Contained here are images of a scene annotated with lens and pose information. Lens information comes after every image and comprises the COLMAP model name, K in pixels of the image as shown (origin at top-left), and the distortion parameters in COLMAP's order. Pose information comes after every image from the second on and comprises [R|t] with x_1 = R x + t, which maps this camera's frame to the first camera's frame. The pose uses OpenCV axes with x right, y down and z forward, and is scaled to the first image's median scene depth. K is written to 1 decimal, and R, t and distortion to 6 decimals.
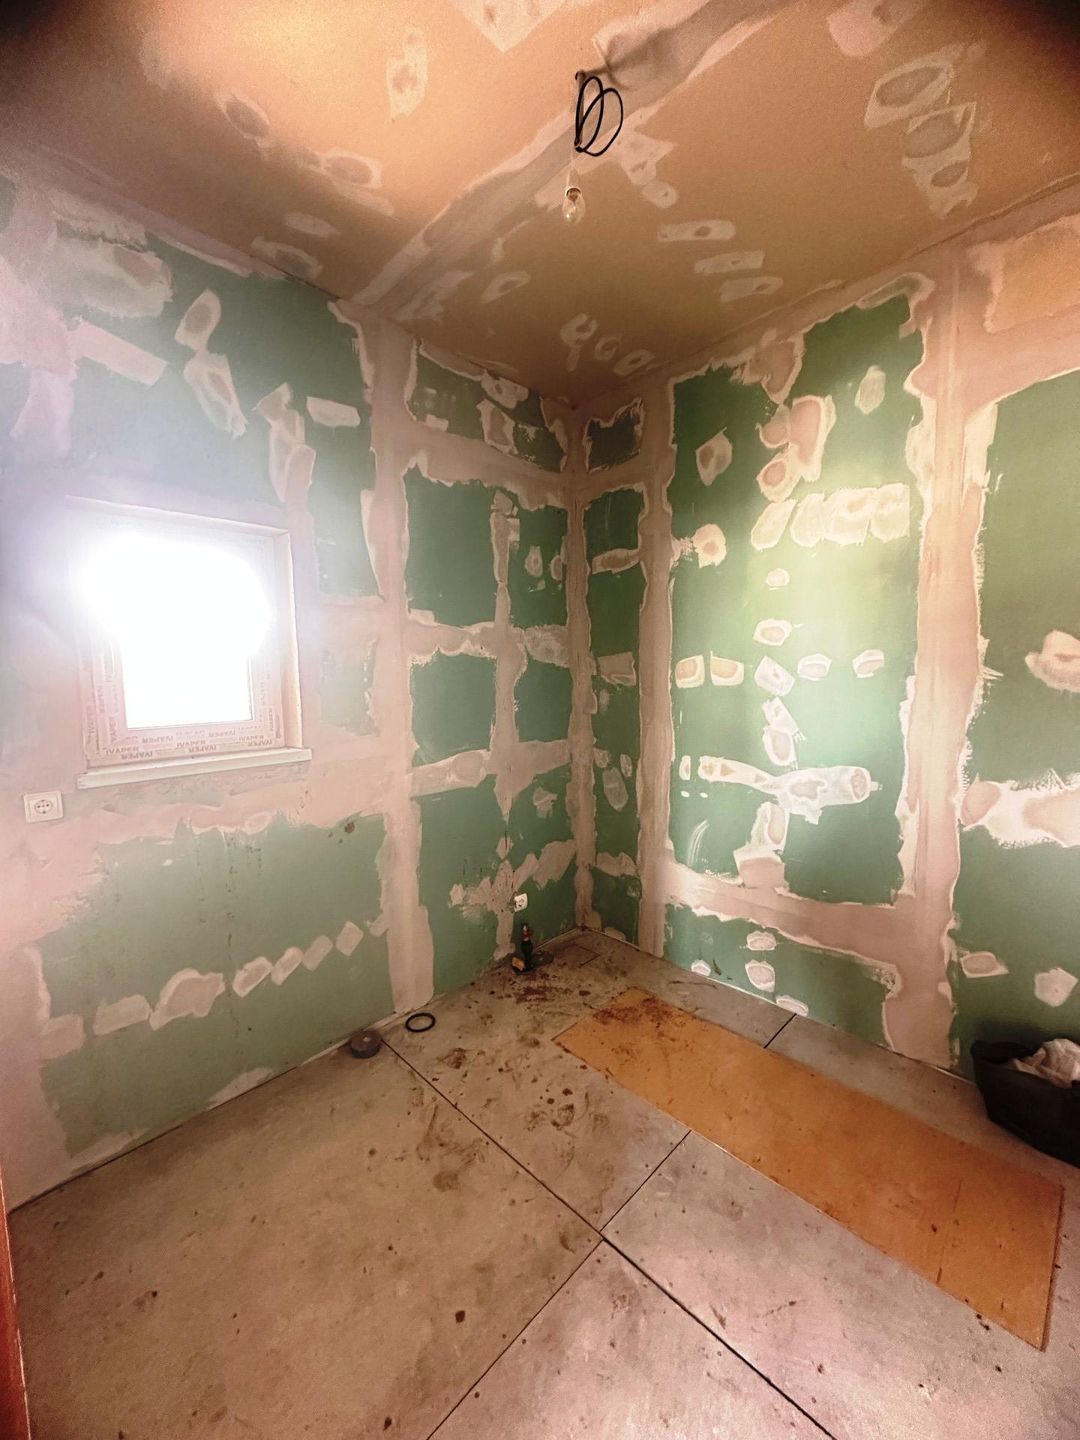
lens RADIAL K [[580.5, 0, 538.6], [0, 580.5, 722.3], [0, 0, 1]] dist [-0.001602, 0.000021]
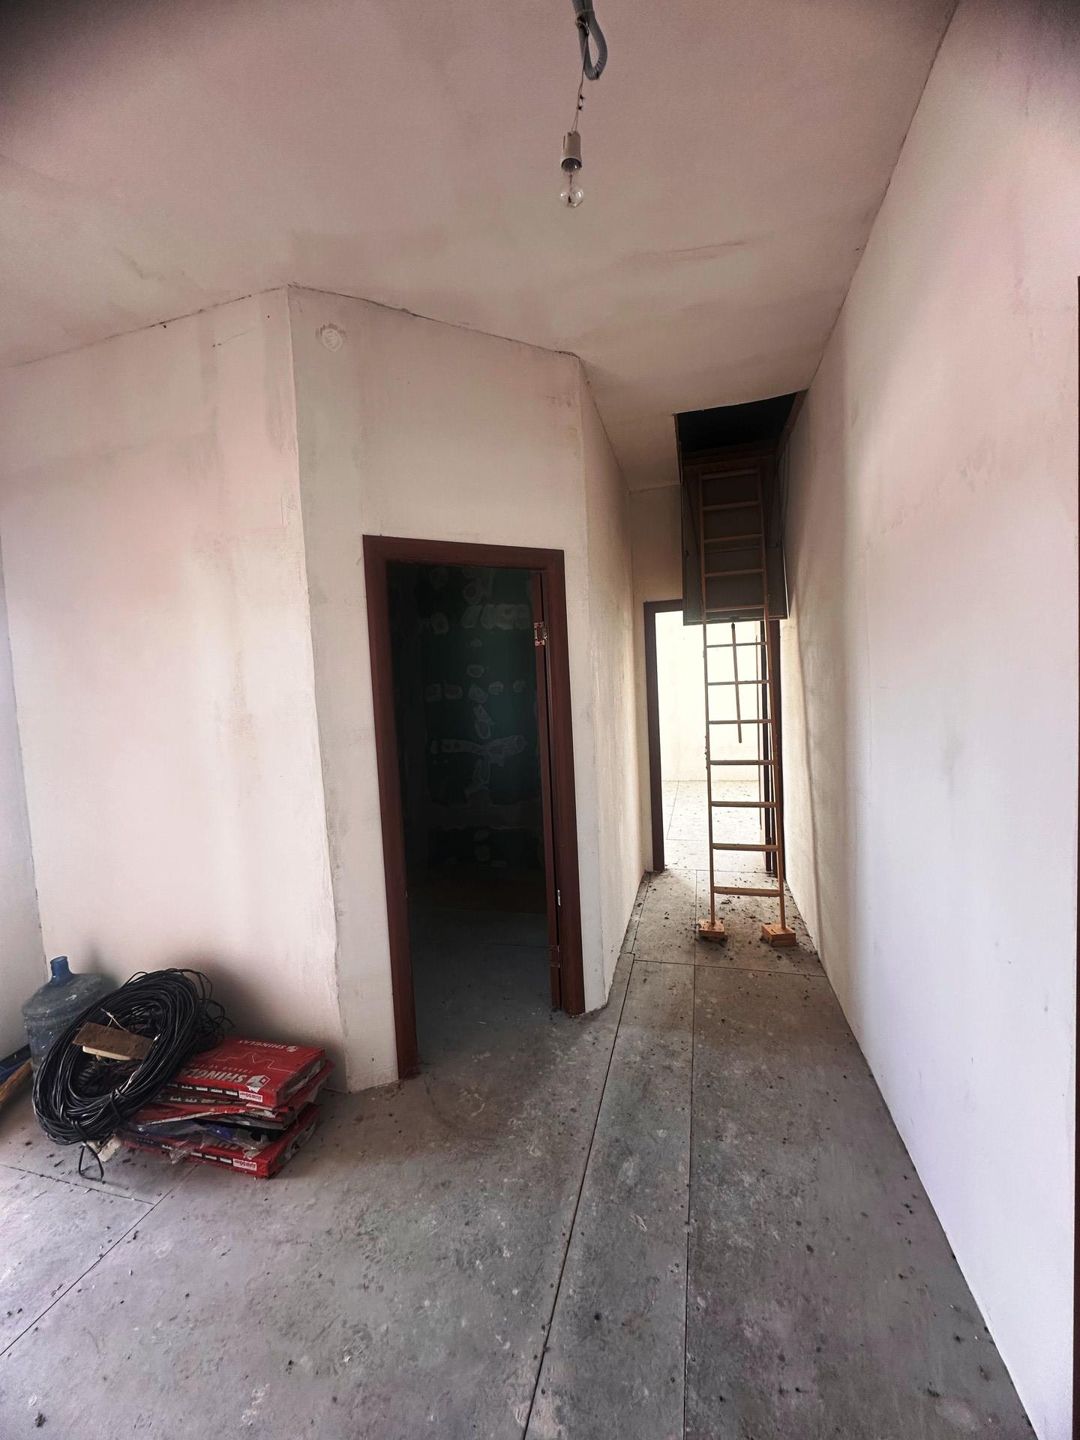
lens RADIAL K [[580.5, 0, 539.9], [0, 580.5, 719.2], [0, 0, 1]] dist [-0.001602, 0.000021]
pose [[0.869978, -0.051618, 0.490381, -0.352959], [0.075189, 0.996763, -0.028472, 0.073075], [-0.487324, 0.061642, 0.871043, -0.748504]]
